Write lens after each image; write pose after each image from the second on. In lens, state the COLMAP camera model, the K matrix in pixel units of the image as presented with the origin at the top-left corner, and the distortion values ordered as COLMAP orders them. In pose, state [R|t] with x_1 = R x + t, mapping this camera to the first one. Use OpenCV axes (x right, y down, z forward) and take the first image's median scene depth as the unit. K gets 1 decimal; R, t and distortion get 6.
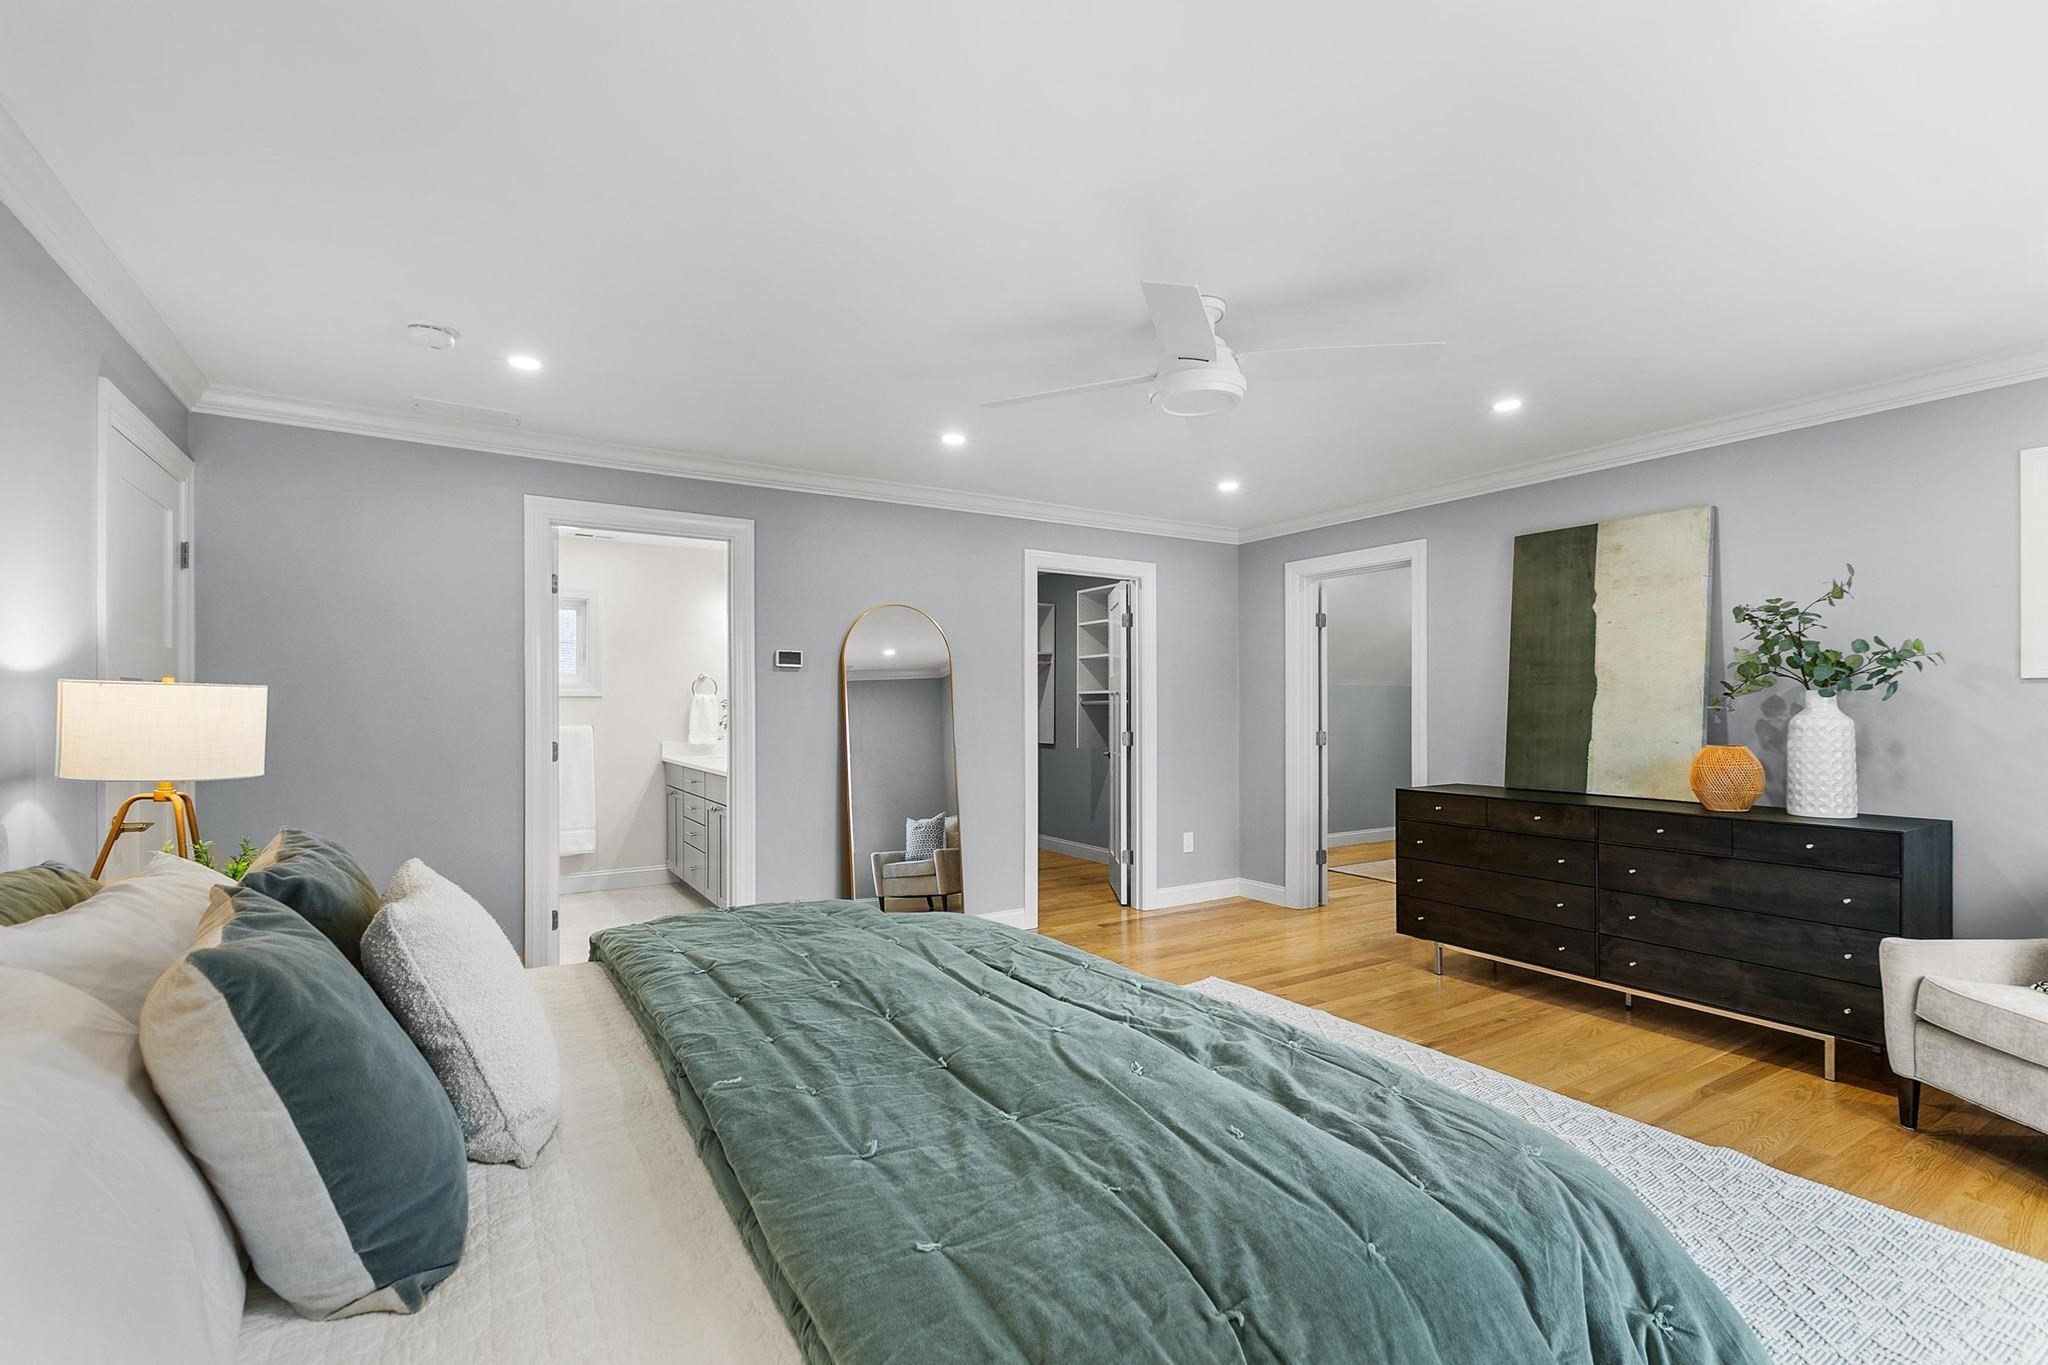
lens RADIAL K [[916.0, 0, 1025.0], [0, 916.0, 692.1], [0, 0, 1]] dist [0.004497, -0.001572]
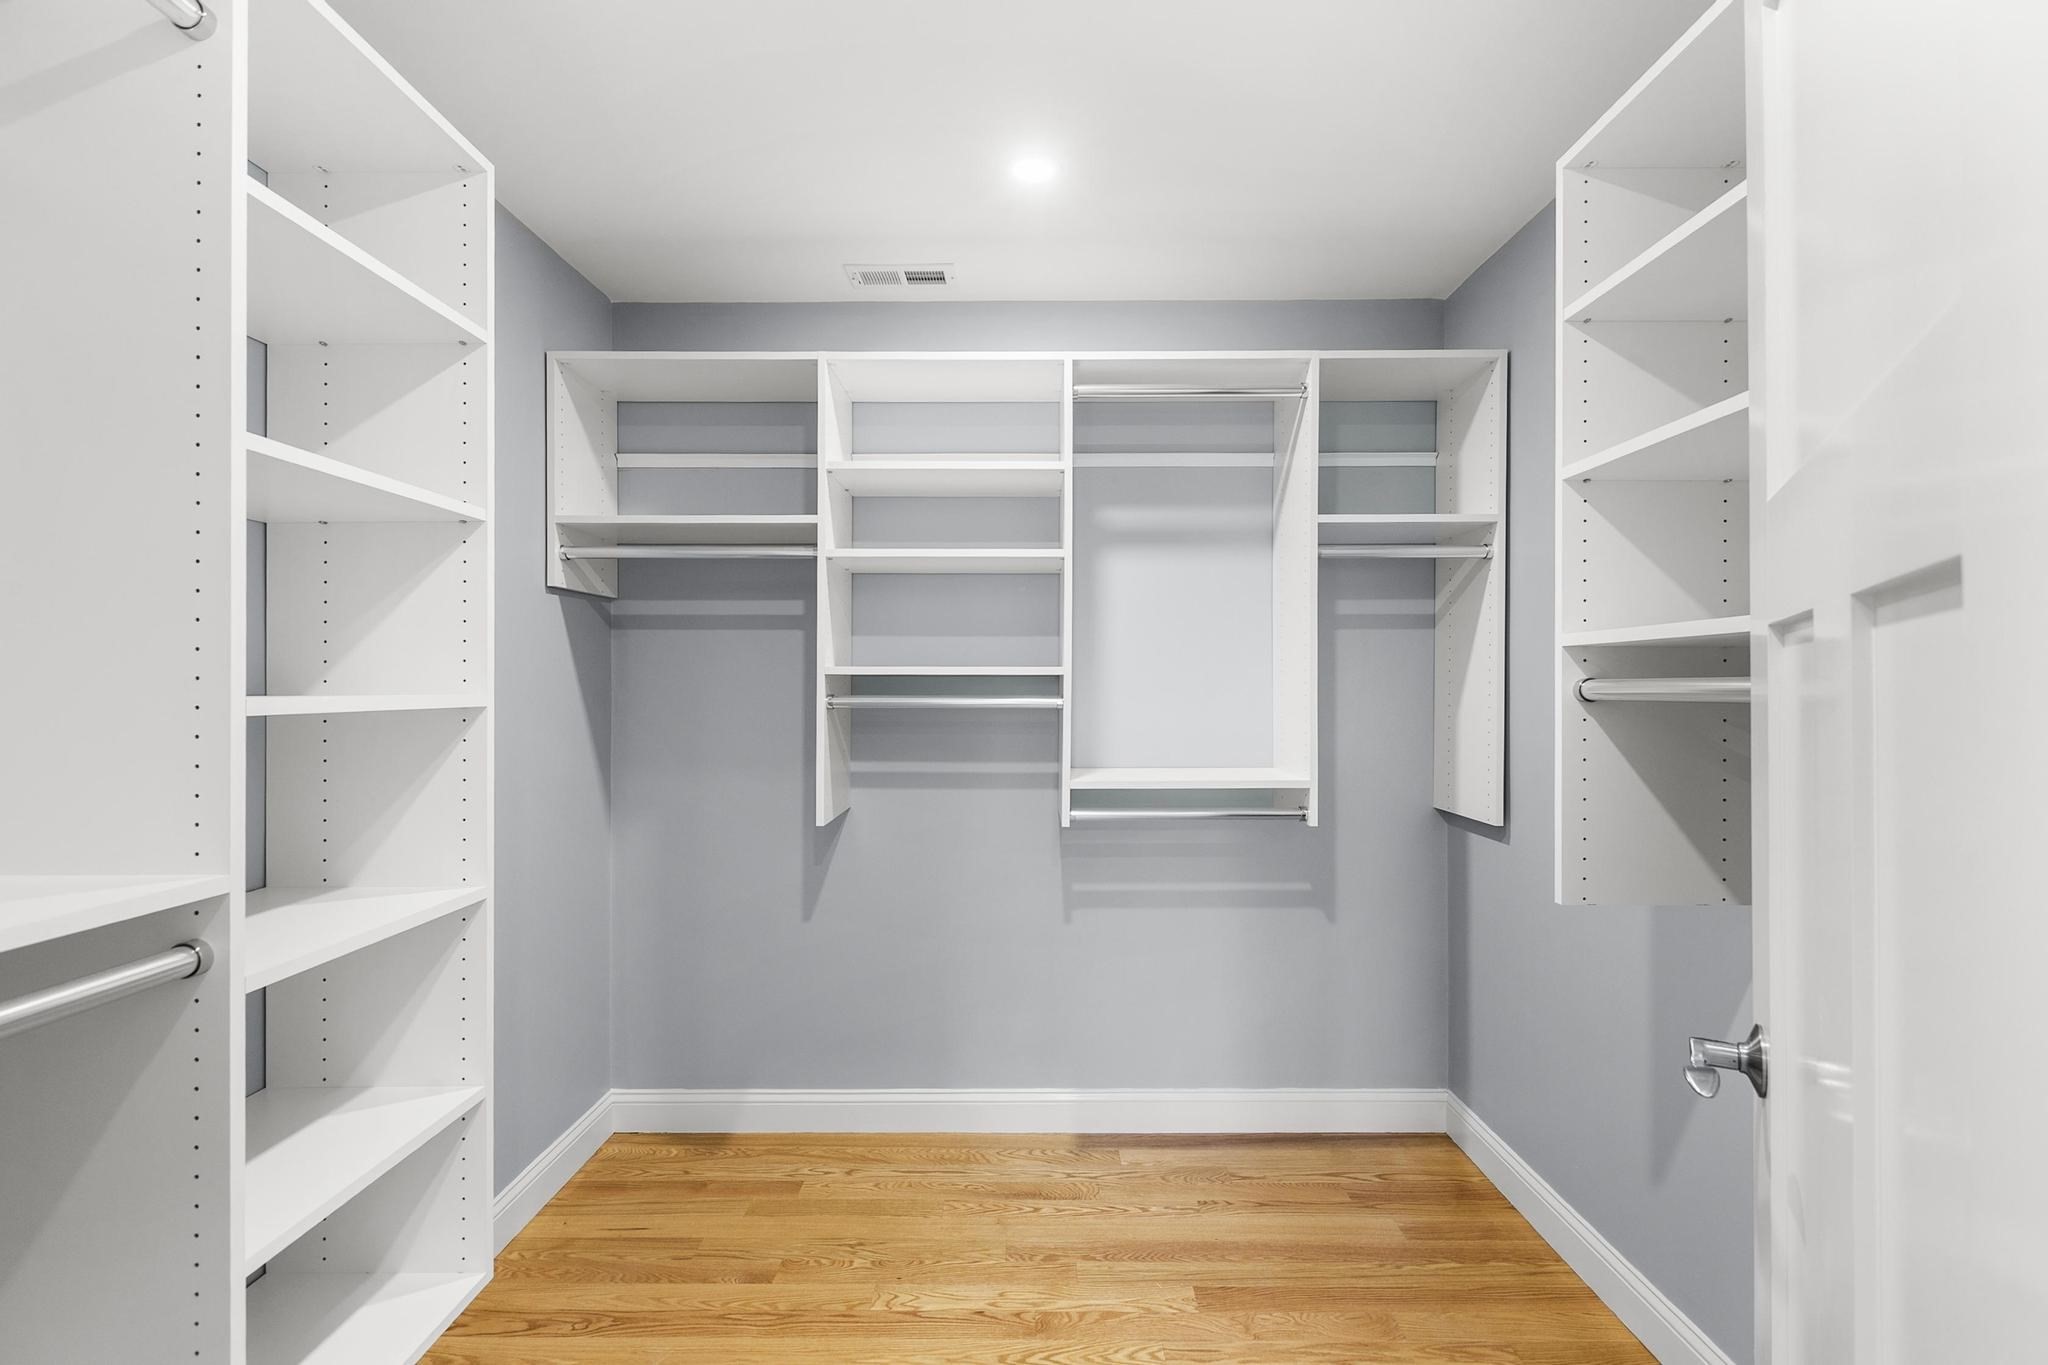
lens RADIAL K [[916.0, 0, 1023.0], [0, 916.0, 683.1], [0, 0, 1]] dist [0.004497, -0.001572]
pose [[0.844293, -0.000143, -0.535882, 0.066817], [0.003205, 0.999983, 0.004784, 0.008770], [0.535872, -0.005757, 0.844280, 0.760592]]
